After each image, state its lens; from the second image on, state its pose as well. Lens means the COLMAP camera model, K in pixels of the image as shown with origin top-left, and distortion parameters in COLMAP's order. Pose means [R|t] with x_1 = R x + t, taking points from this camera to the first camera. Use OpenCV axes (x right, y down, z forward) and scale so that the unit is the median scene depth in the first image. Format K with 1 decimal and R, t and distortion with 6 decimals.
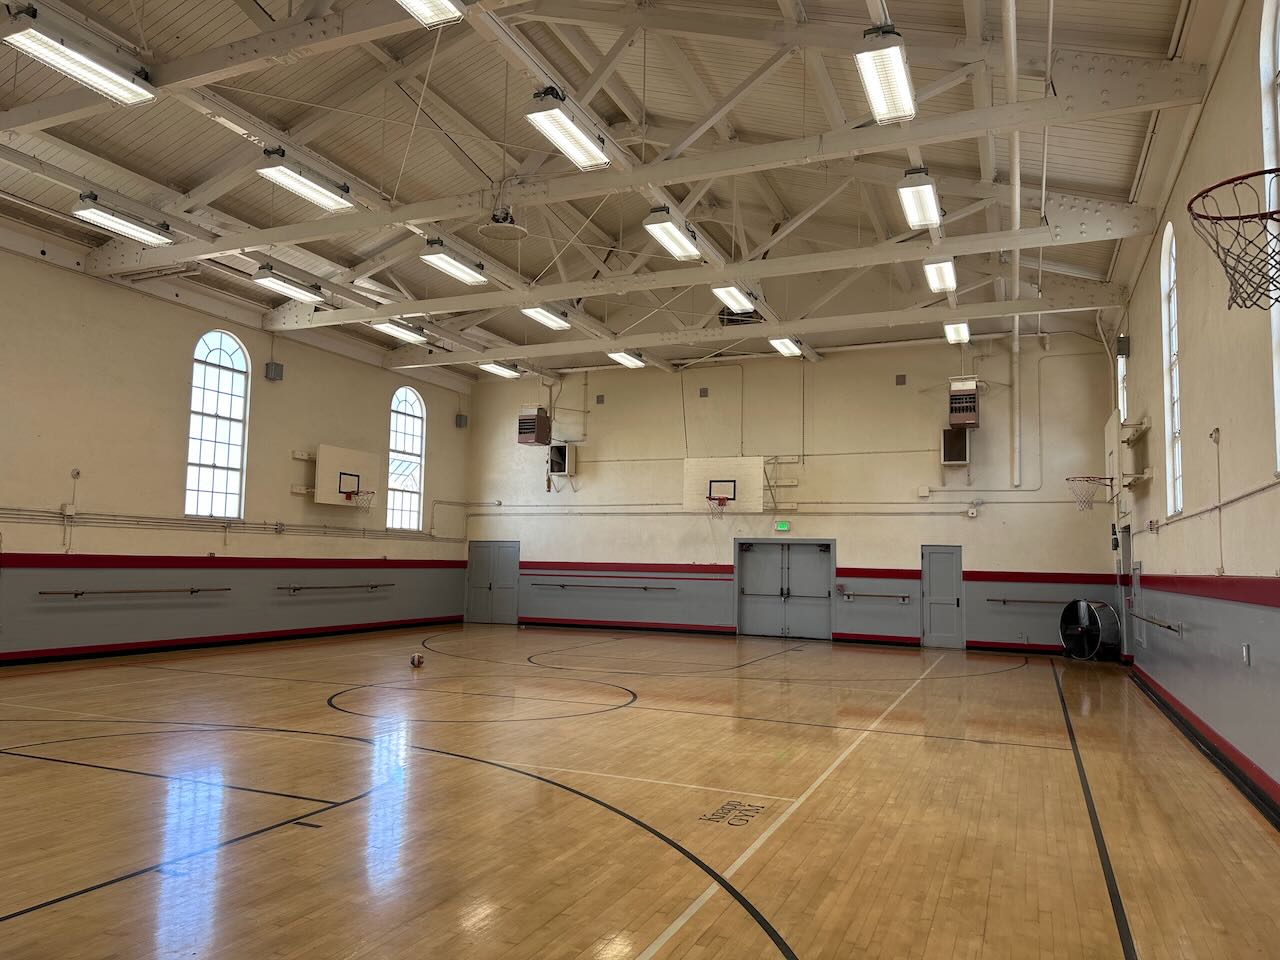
lens RADIAL K [[889.2, 0, 642.2], [0, 889.2, 487.2], [0, 0, 1]] dist [0.051349, -0.050878]
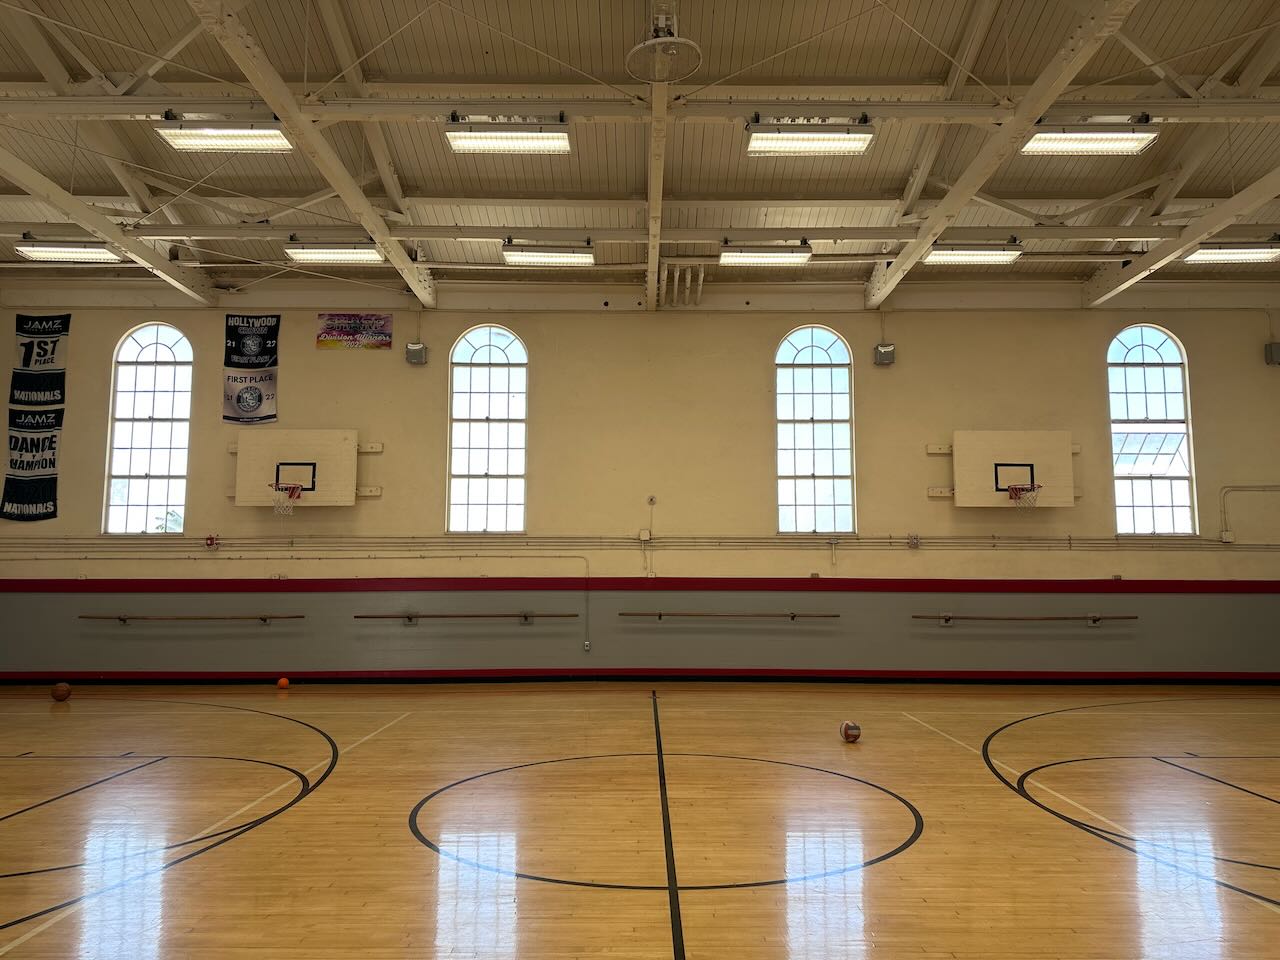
lens RADIAL K [[851.6, 0, 645.9], [0, 851.6, 480.4], [0, 0, 1]] dist [0.026251, -0.027812]
pose [[0.393493, -0.120665, -0.911374, 0.196195], [0.084586, 0.991896, -0.094806, 0.040164], [0.915428, -0.039784, 0.400511, 0.438344]]
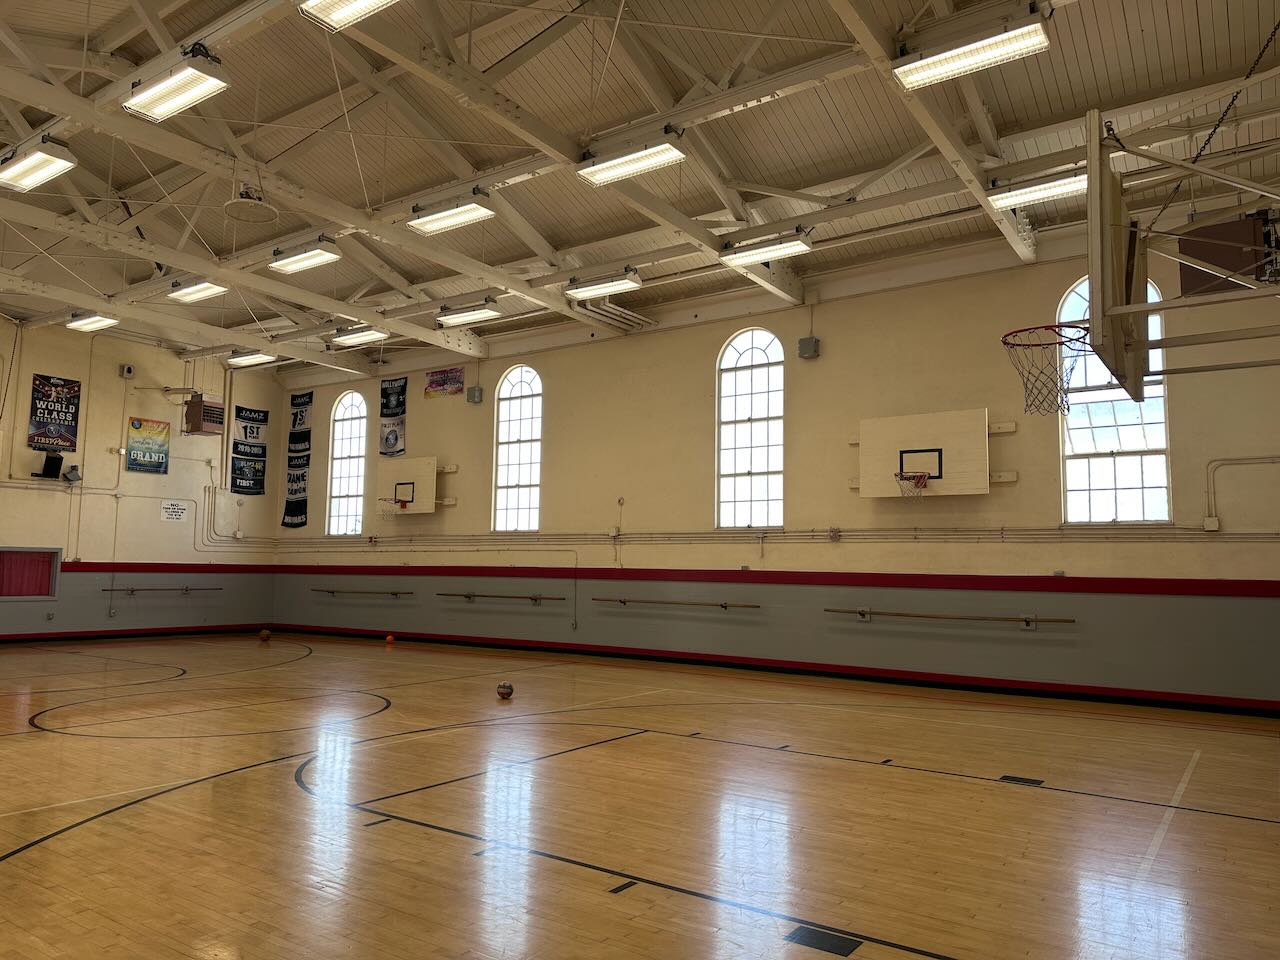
lens RADIAL K [[889.2, 0, 650.2], [0, 889.2, 474.3], [0, 0, 1]] dist [0.051349, -0.050878]
pose [[-0.203028, -0.121643, -0.971588, 0.381398], [0.067007, 0.988201, -0.137725, 0.084486], [0.976877, -0.093066, -0.192482, 0.927371]]
